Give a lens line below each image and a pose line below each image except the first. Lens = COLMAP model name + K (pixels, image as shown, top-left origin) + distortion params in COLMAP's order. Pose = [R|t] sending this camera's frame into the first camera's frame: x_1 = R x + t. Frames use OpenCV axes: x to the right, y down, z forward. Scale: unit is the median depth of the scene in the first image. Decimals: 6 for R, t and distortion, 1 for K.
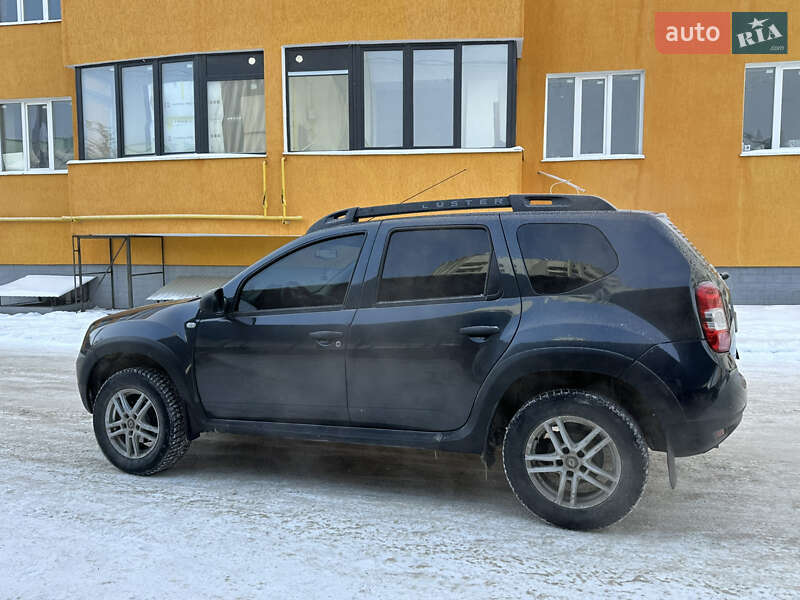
lens RADIAL K [[631.1, 0, 405.2], [0, 631.1, 303.0], [0, 0, 1]] dist [0.055053, -0.073141]
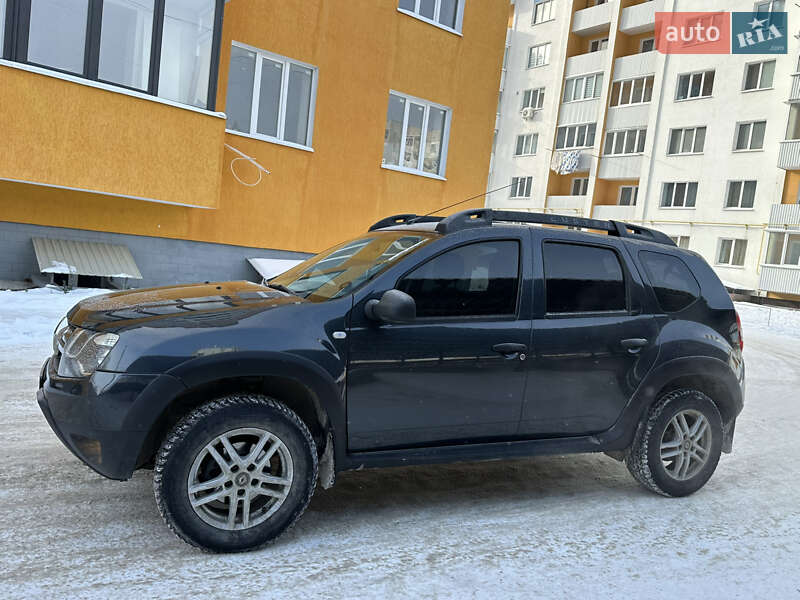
lens RADIAL K [[631.1, 0, 404.8], [0, 631.1, 298.1], [0, 0, 1]] dist [0.055053, -0.073141]
pose [[0.679941, 0.027994, 0.732732, -0.858715], [-0.059751, 0.998063, 0.017315, -0.027212], [-0.730829, -0.055555, 0.680297, 0.443854]]
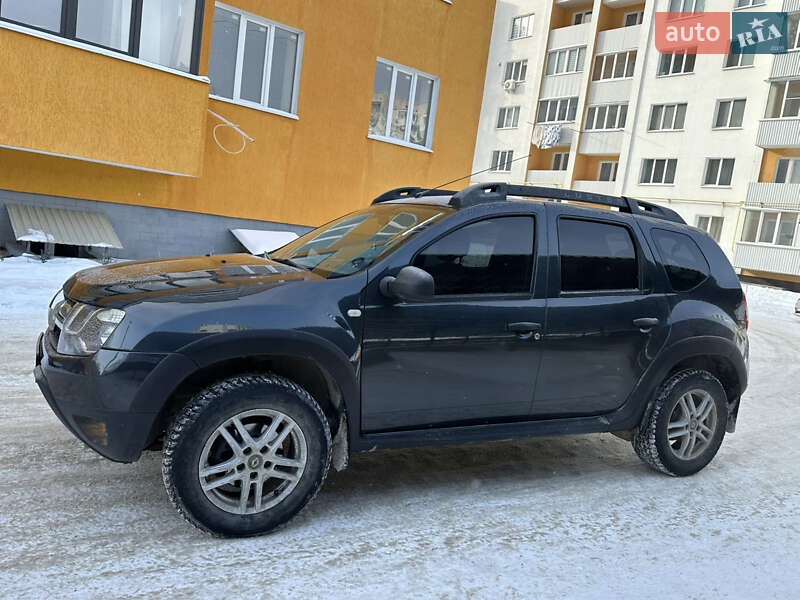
lens RADIAL K [[631.1, 0, 404.4], [0, 631.1, 296.0], [0, 0, 1]] dist [0.055053, -0.073141]
pose [[0.651772, 0.005962, 0.758392, -0.869526], [-0.072806, 0.995843, 0.054743, -0.028299], [-0.754913, -0.090895, 0.649496, 0.501420]]
